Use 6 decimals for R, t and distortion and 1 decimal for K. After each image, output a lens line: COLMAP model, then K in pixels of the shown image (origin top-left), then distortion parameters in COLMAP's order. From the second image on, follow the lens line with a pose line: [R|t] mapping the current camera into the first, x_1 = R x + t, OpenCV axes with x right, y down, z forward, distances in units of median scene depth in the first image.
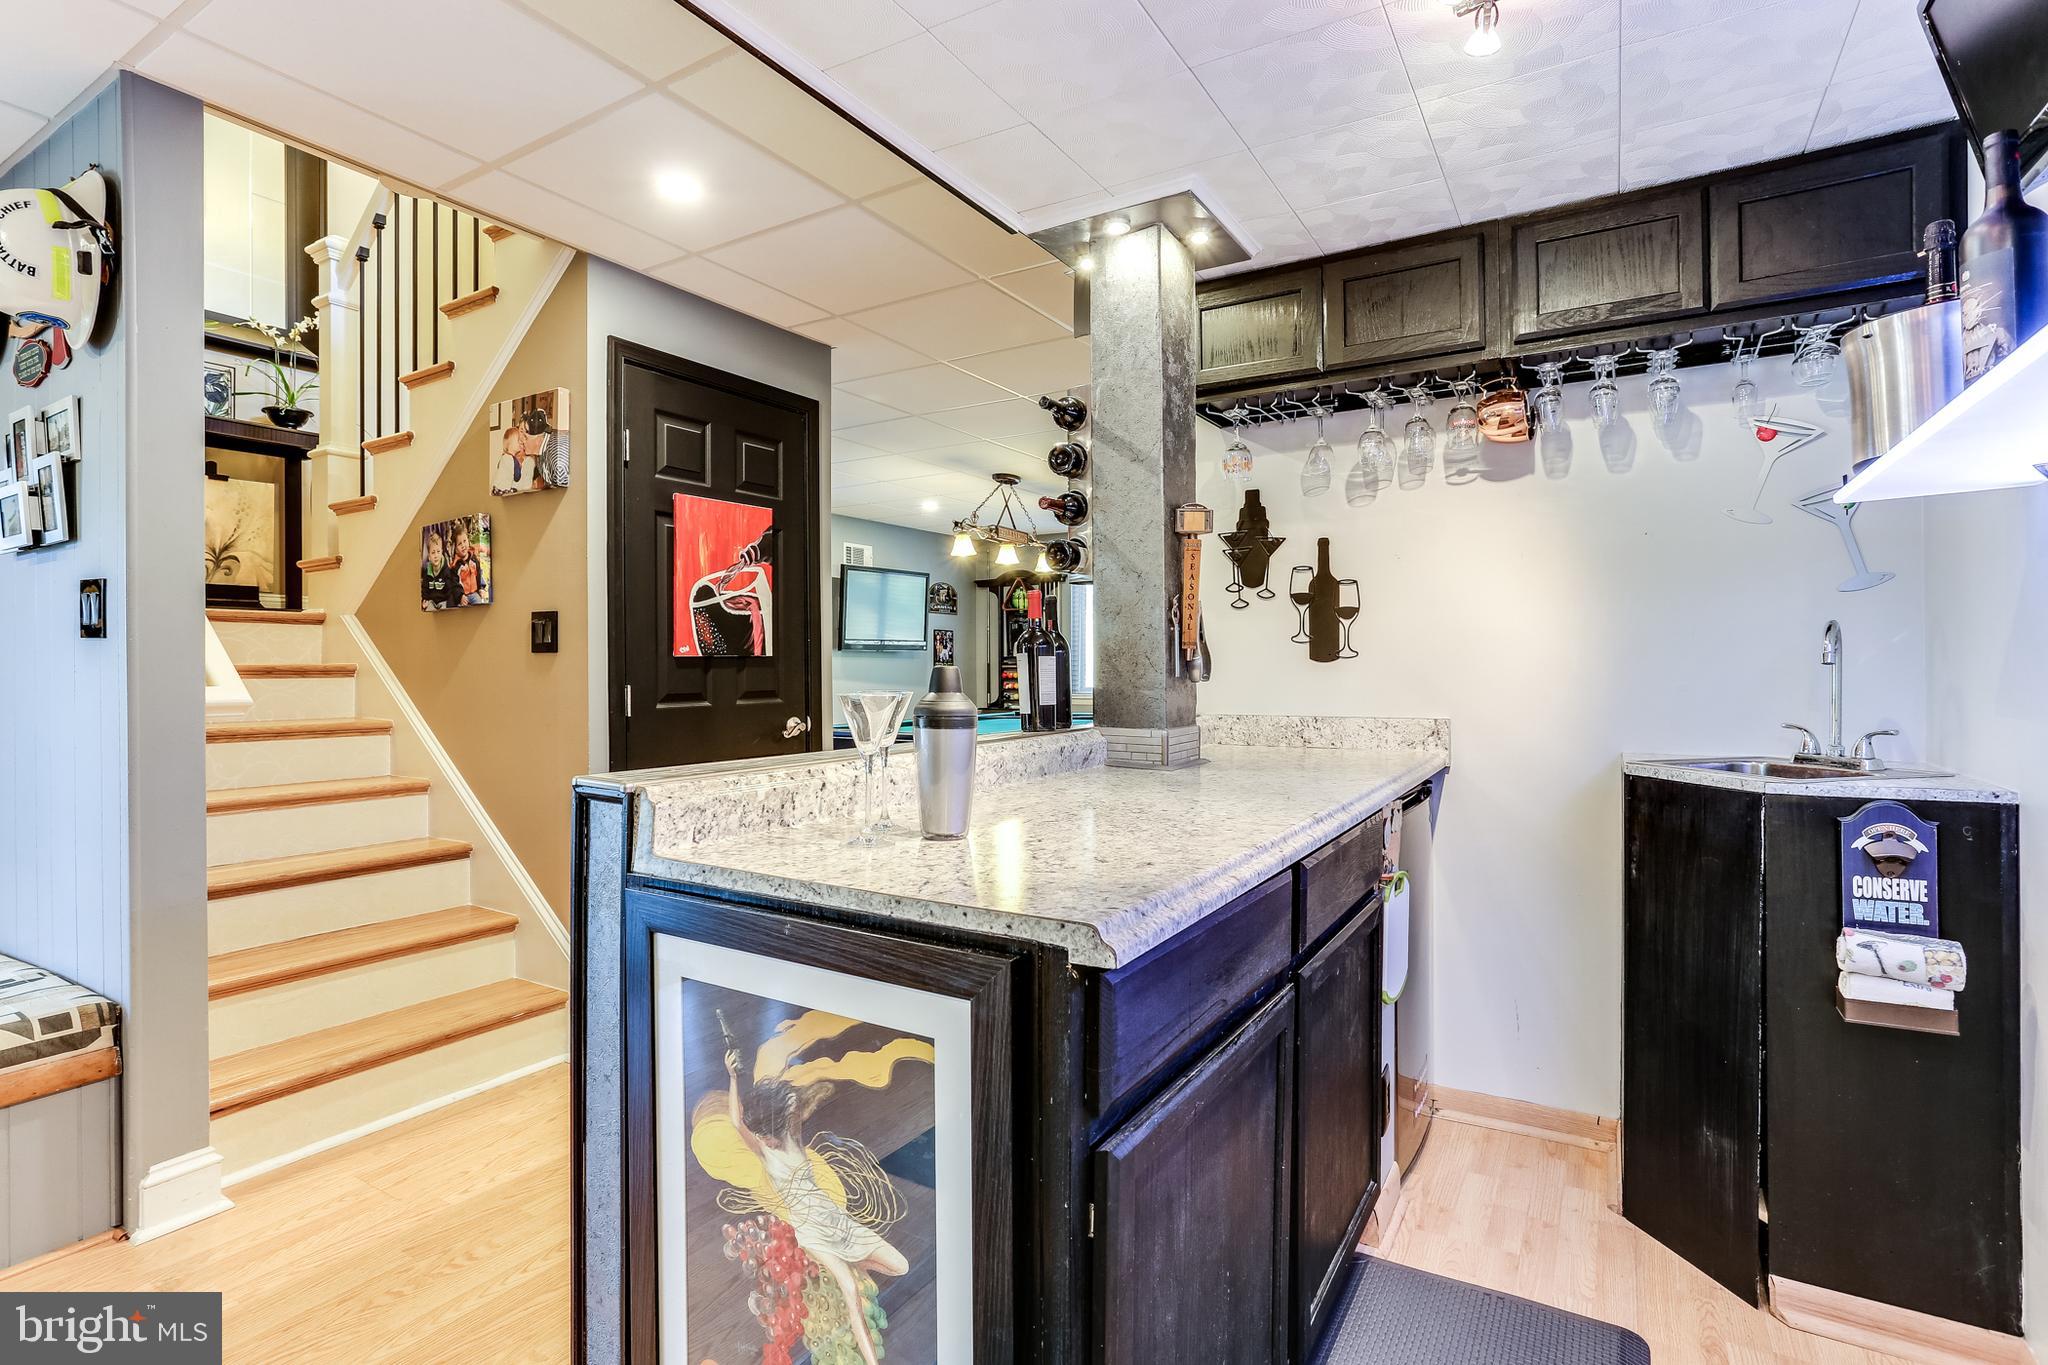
lens RADIAL K [[993.2, 0, 1024.4], [0, 993.2, 671.7], [0, 0, 1]] dist [-0.018313, 0.003938]
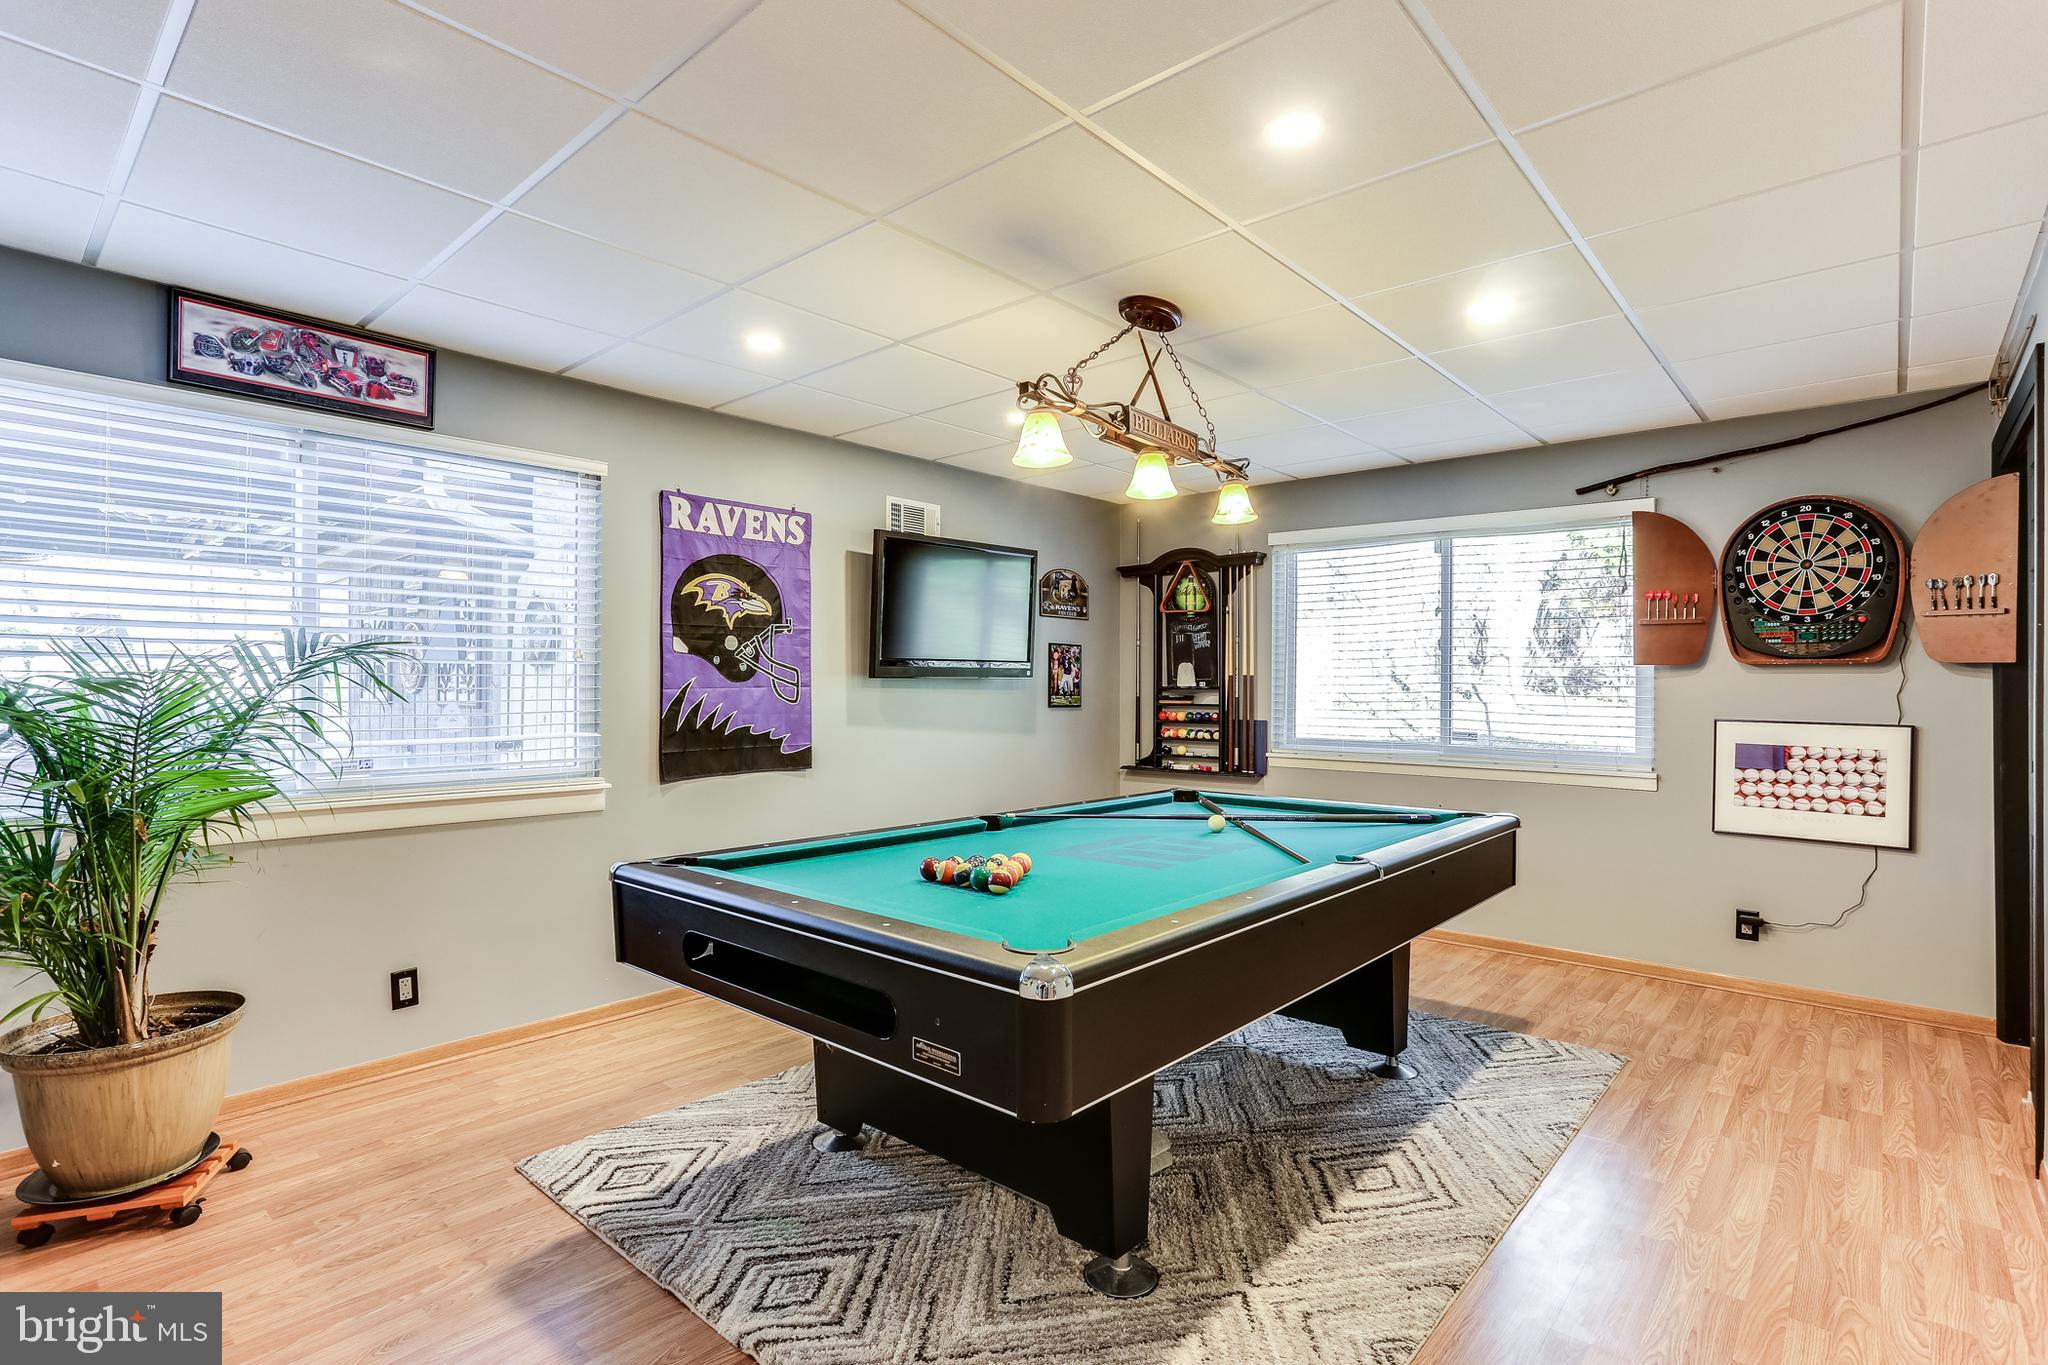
lens RADIAL K [[993.2, 0, 1021.6], [0, 993.2, 686.5], [0, 0, 1]] dist [-0.018313, 0.003938]
pose [[0.983662, 0.008876, -0.179805, 0.005125], [-0.009825, 0.999942, -0.004390, -0.011909], [0.179756, 0.006084, 0.983692, 0.370828]]
